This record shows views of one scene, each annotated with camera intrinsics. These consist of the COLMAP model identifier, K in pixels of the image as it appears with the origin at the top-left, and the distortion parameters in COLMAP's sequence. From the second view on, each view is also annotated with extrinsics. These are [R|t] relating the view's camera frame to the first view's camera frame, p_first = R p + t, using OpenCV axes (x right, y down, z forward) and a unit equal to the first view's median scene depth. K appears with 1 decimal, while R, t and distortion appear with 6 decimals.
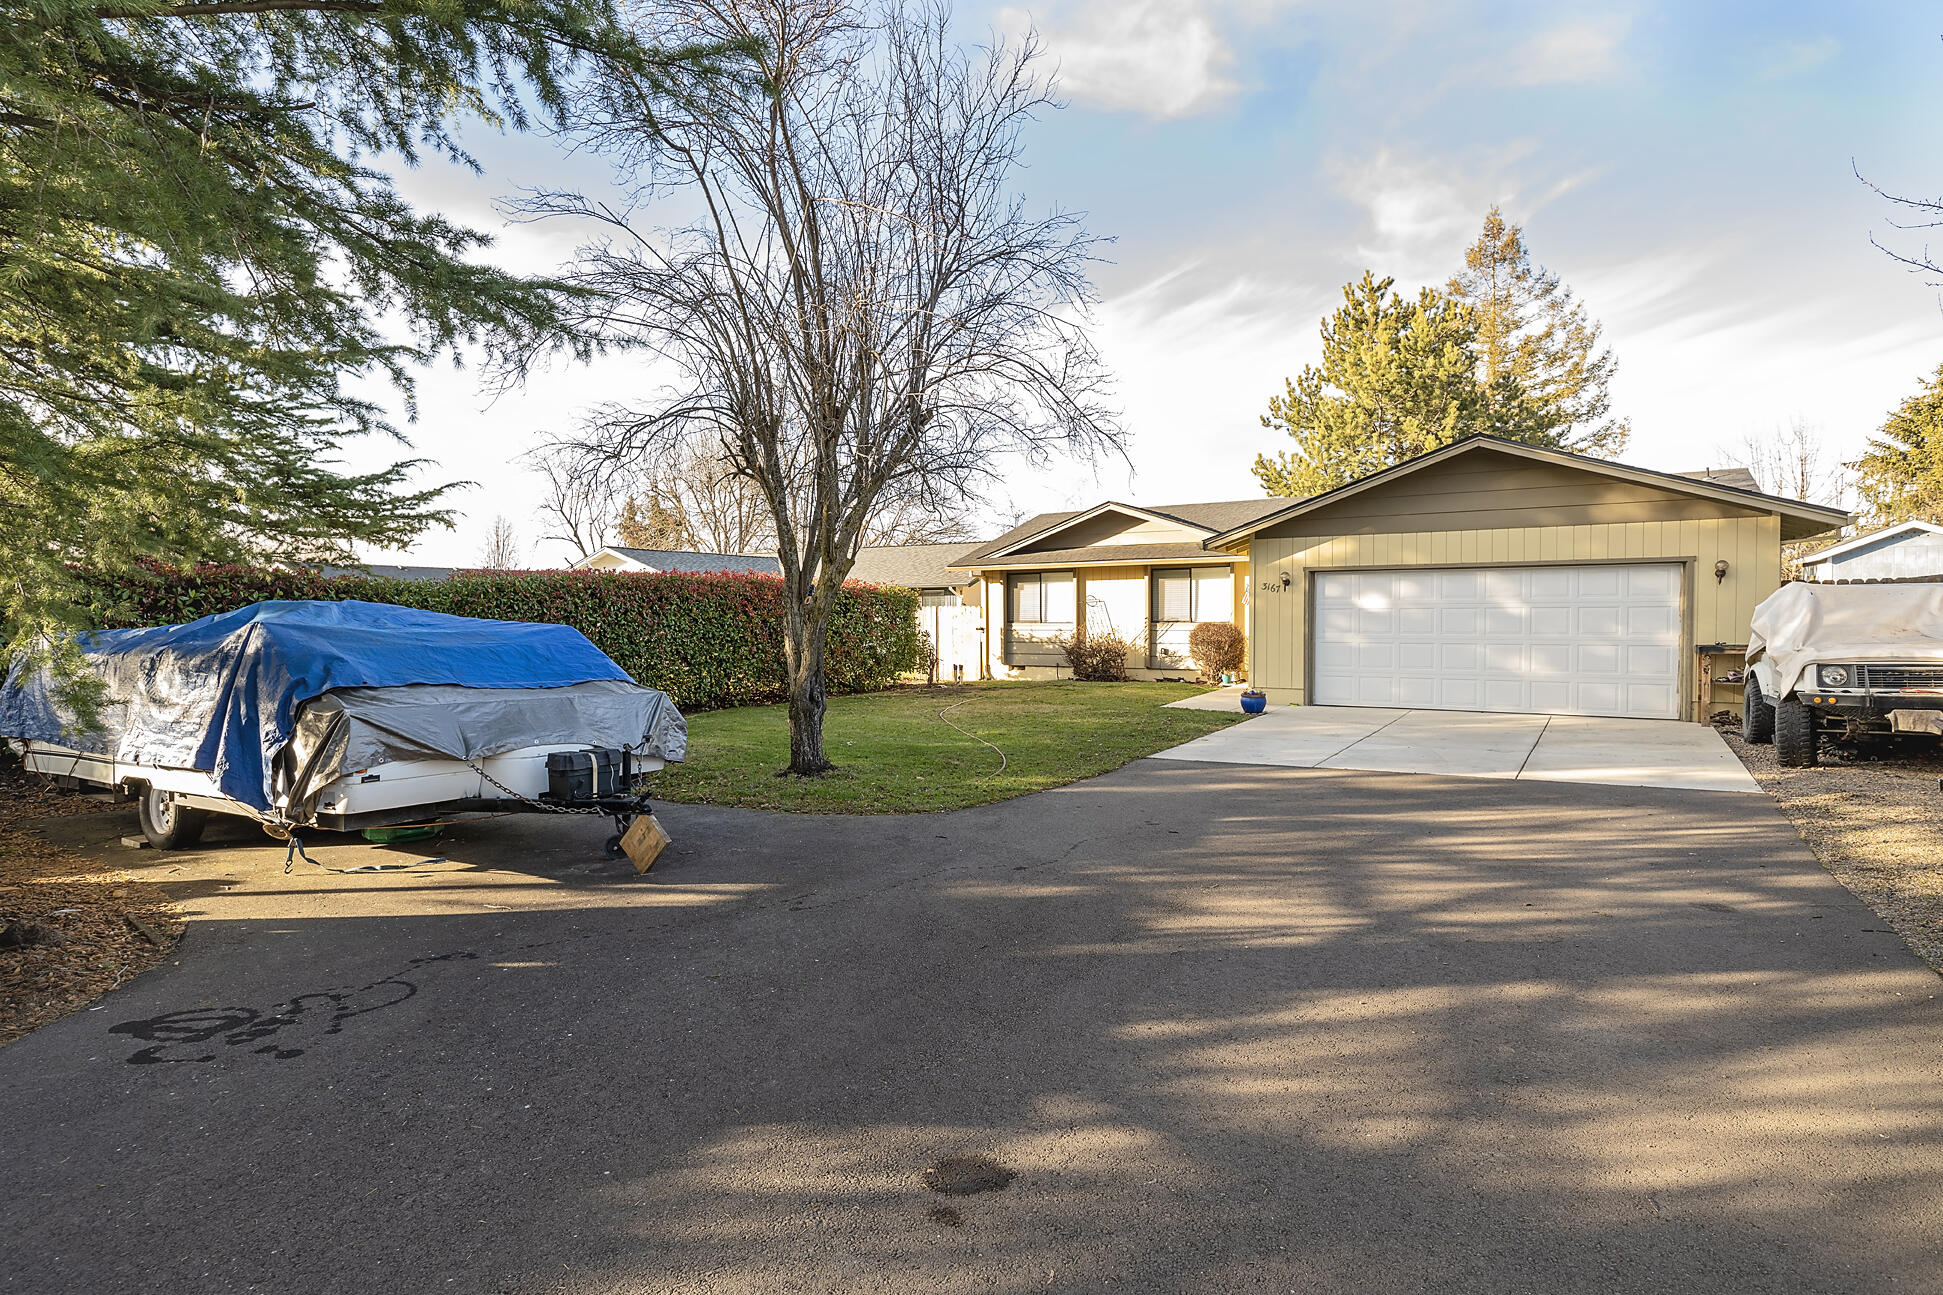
lens RADIAL K [[1015.8, 0, 971.5], [0, 1015.8, 647.5], [0, 0, 1]] dist [0.003925, 0.000619]
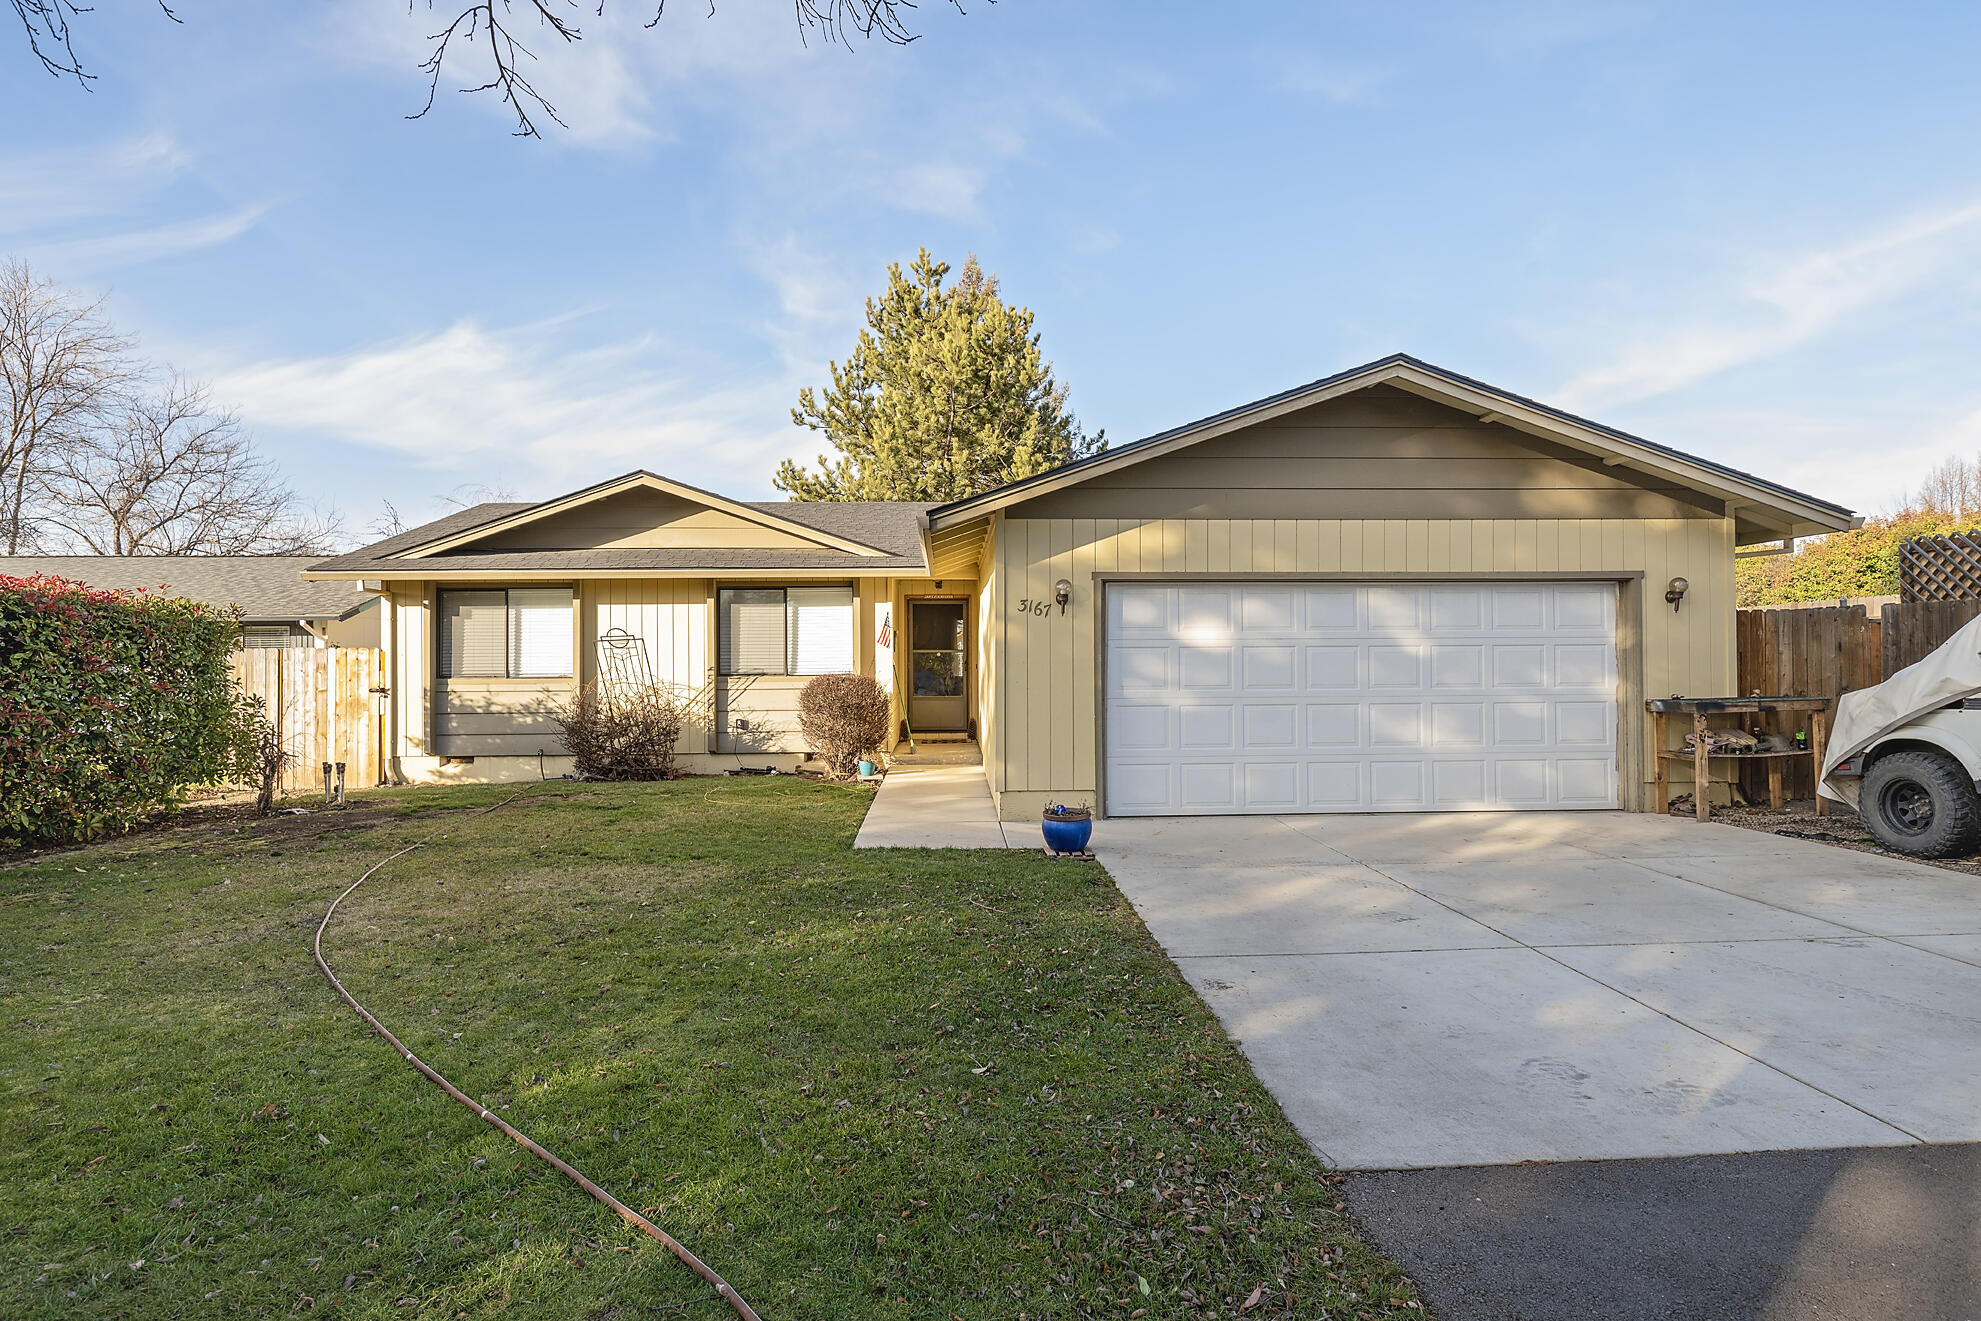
lens RADIAL K [[1014.1, 0, 990.5], [0, 1014.1, 660.5], [0, 0, 1]] dist [-0.009037, 0.000731]
pose [[0.830461, 0.007266, 0.557030, -0.022107], [0.019726, 0.998904, -0.042439, -0.005316], [-0.556728, 0.046232, 0.829408, 0.414431]]
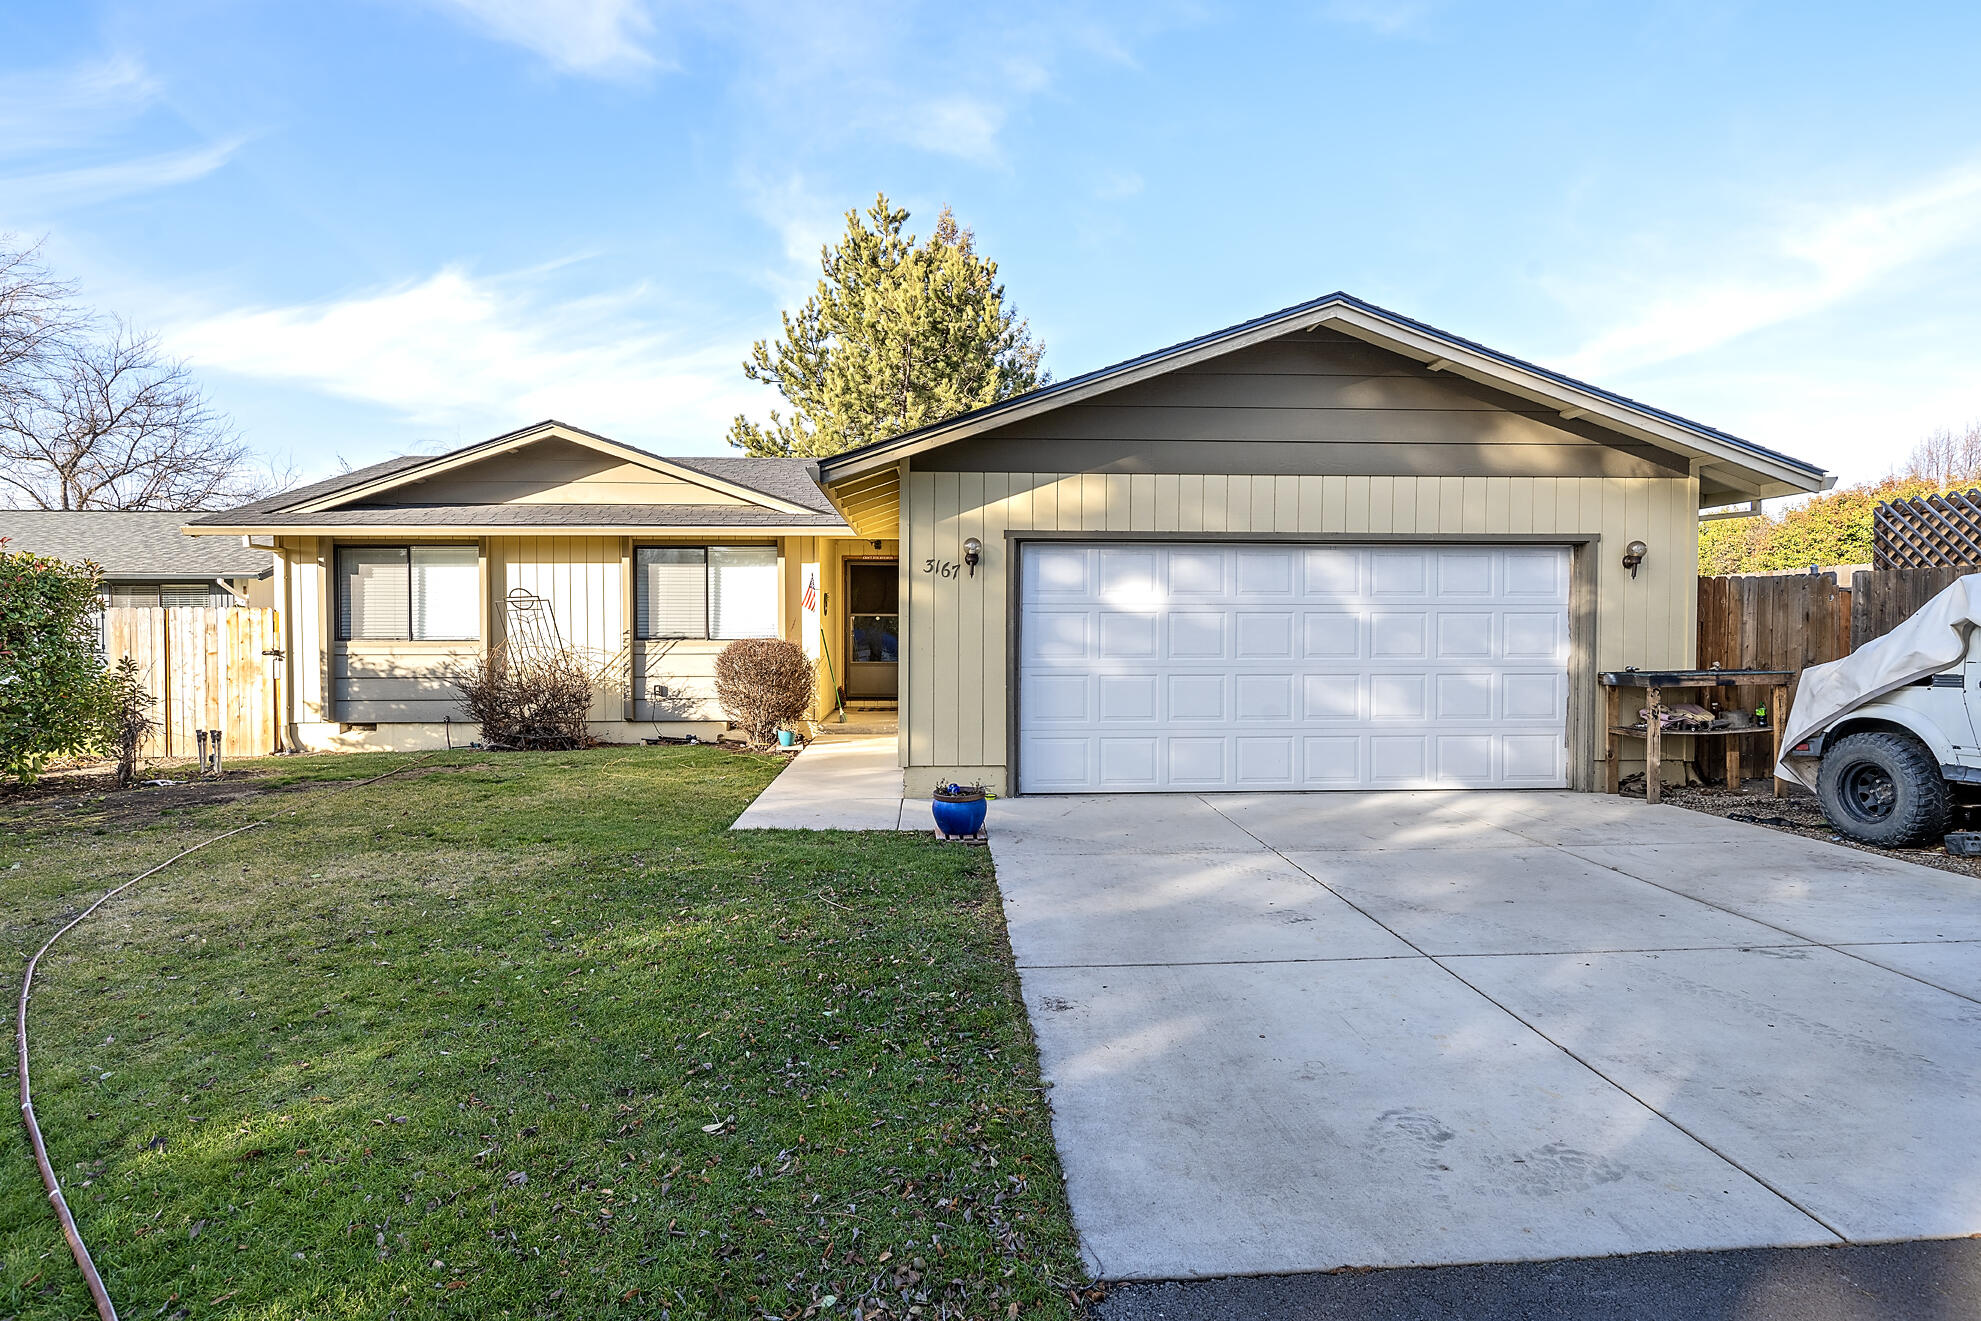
lens RADIAL K [[1014.1, 0, 990.5], [0, 1014.1, 660.5], [0, 0, 1]] dist [-0.009037, 0.000731]
pose [[0.824462, -0.007740, 0.565864, 0.020718], [0.014001, 0.999879, -0.006722, -0.006574], [-0.565744, 0.013464, 0.824471, 0.421609]]
